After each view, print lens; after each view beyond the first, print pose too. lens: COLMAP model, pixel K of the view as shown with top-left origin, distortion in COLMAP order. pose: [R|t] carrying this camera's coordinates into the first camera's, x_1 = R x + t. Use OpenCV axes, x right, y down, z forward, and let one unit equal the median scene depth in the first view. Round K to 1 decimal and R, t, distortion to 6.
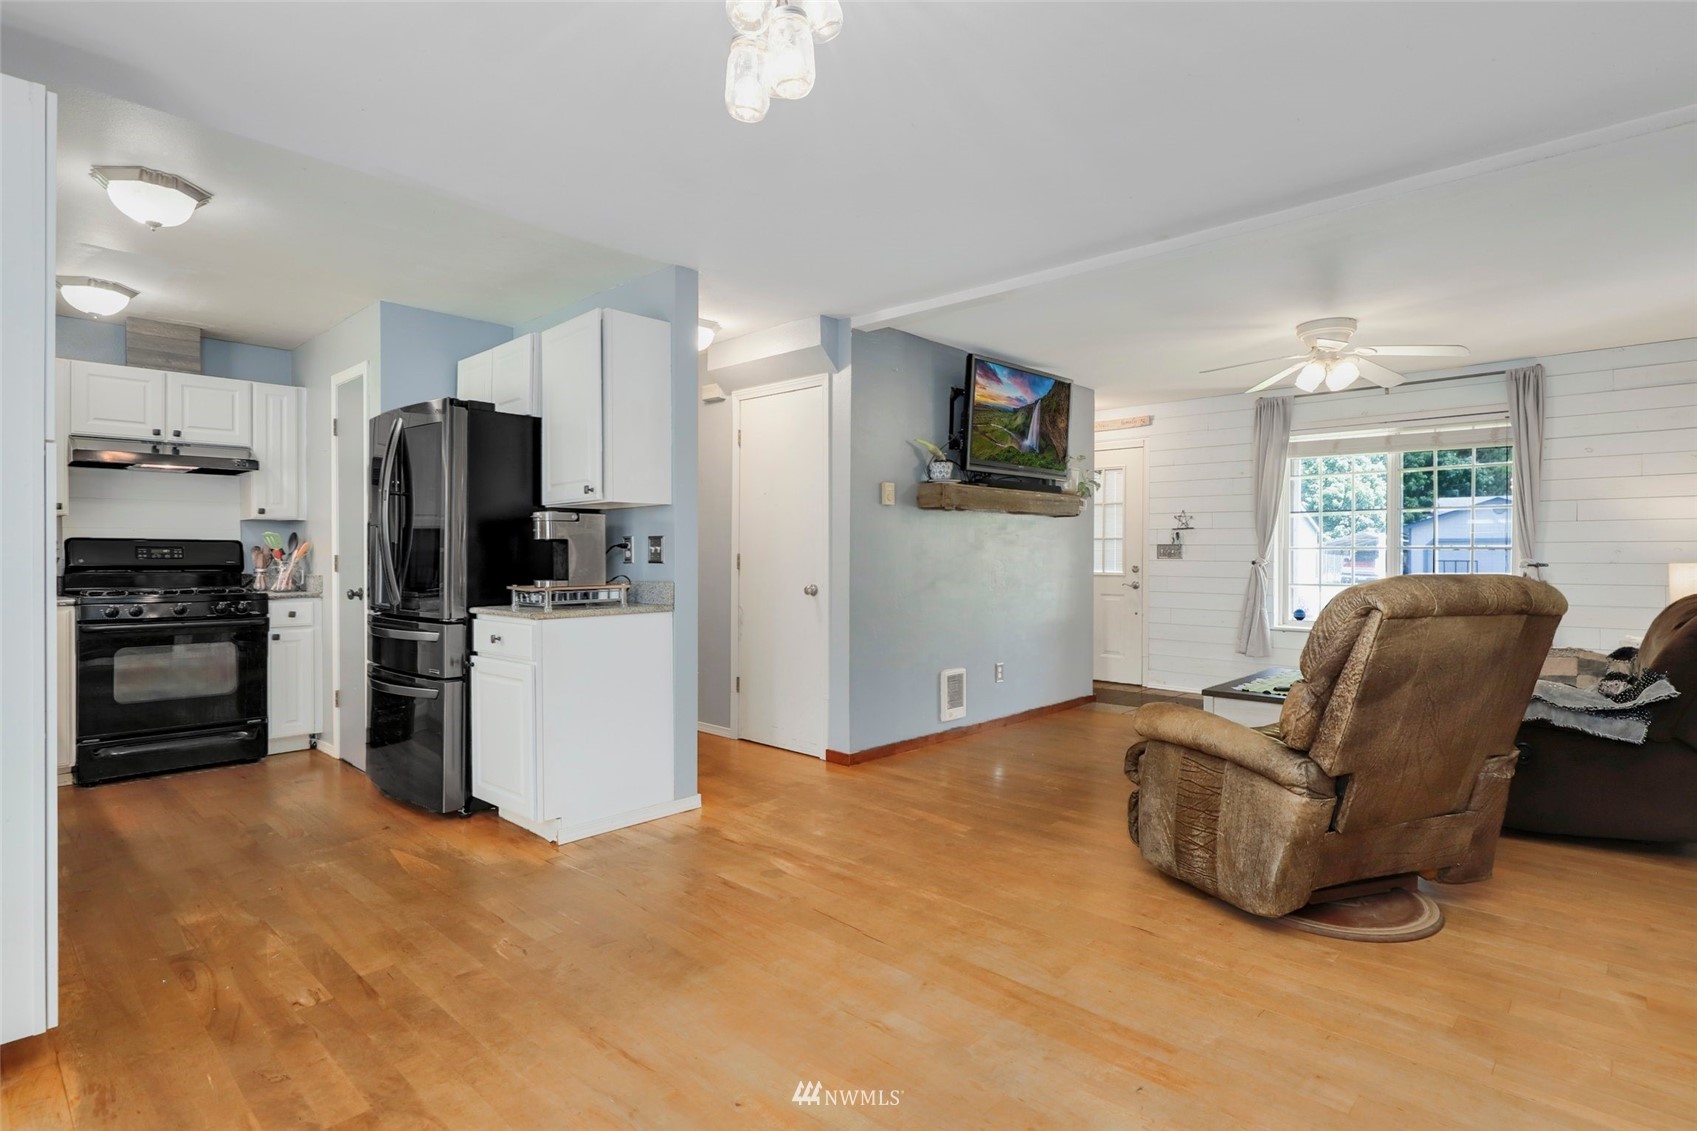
lens RADIAL K [[858.6, 0, 849.5], [0, 858.6, 554.3], [0, 0, 1]] dist [0.003563, 0.007334]
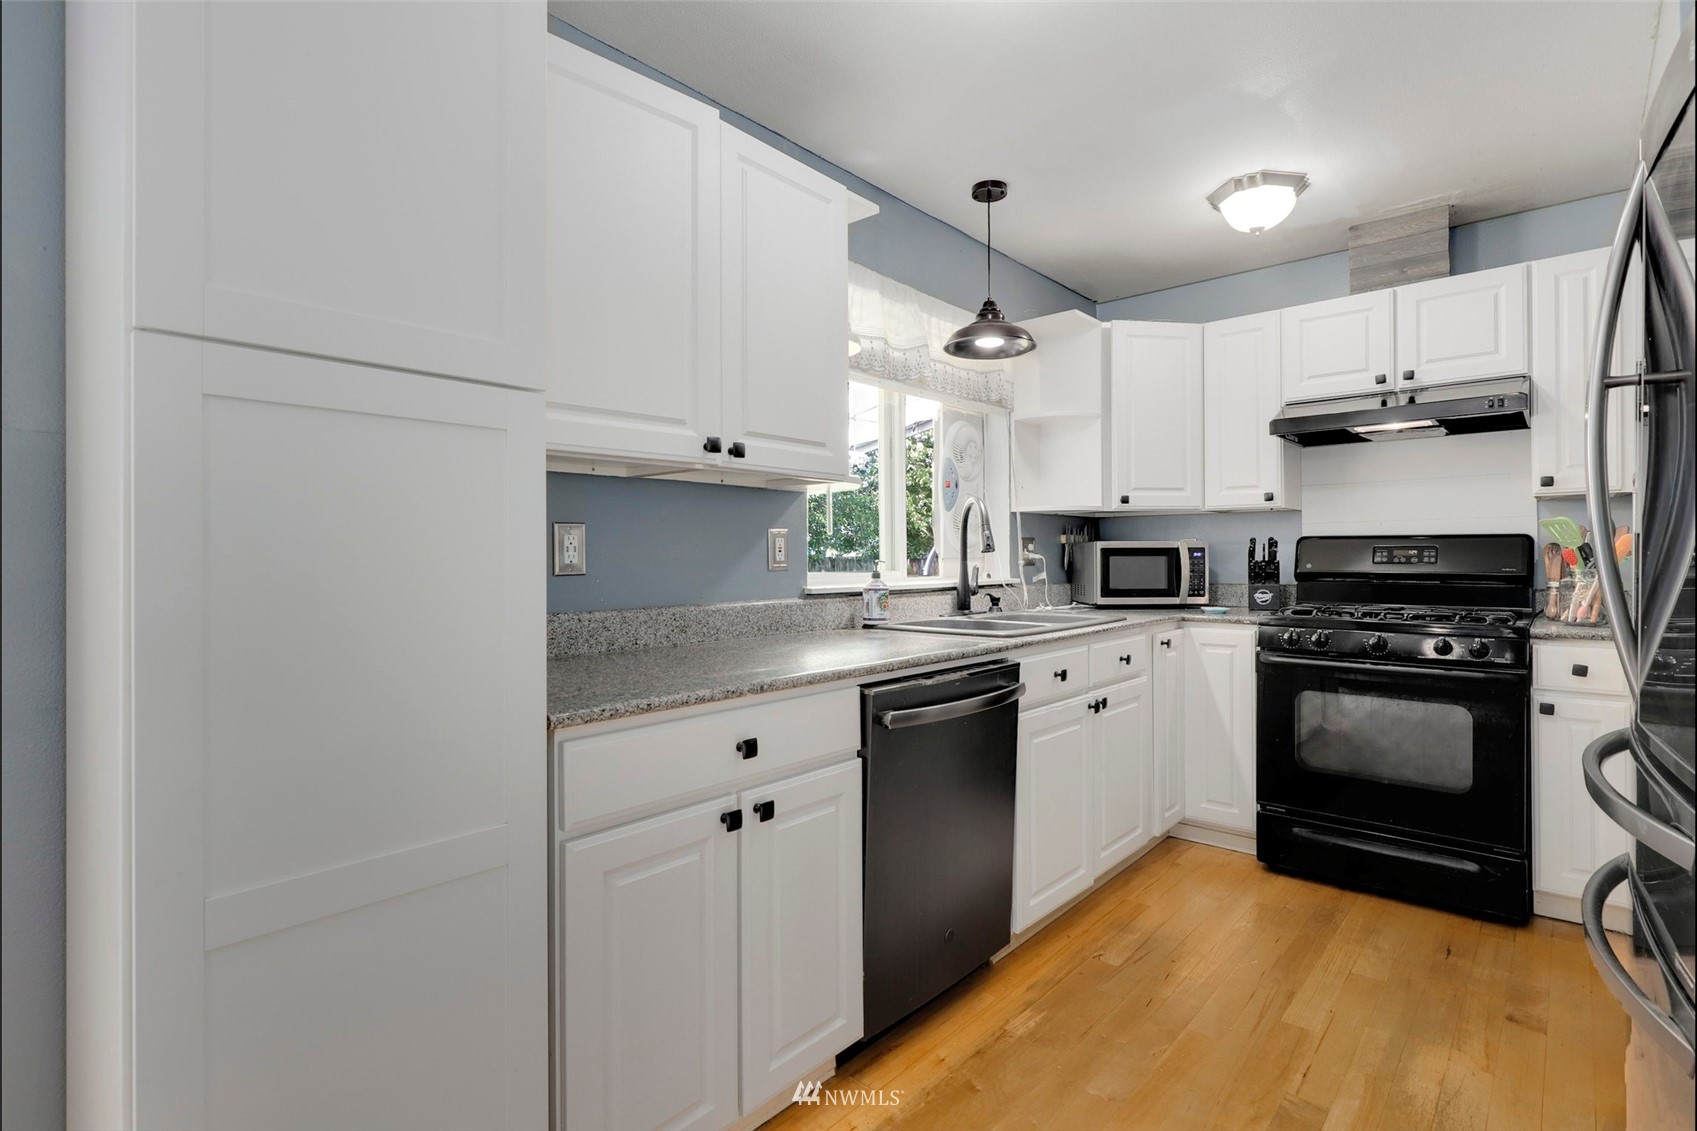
lens RADIAL K [[830.8, 0, 849.7], [0, 830.8, 554.2], [0, 0, 1]] dist [-0.010402, 0.003556]
pose [[0.060880, -0.002074, -0.998143, -0.160883], [0.002492, 0.999995, -0.001925, -0.001674], [0.998142, -0.002370, 0.060885, 0.501937]]
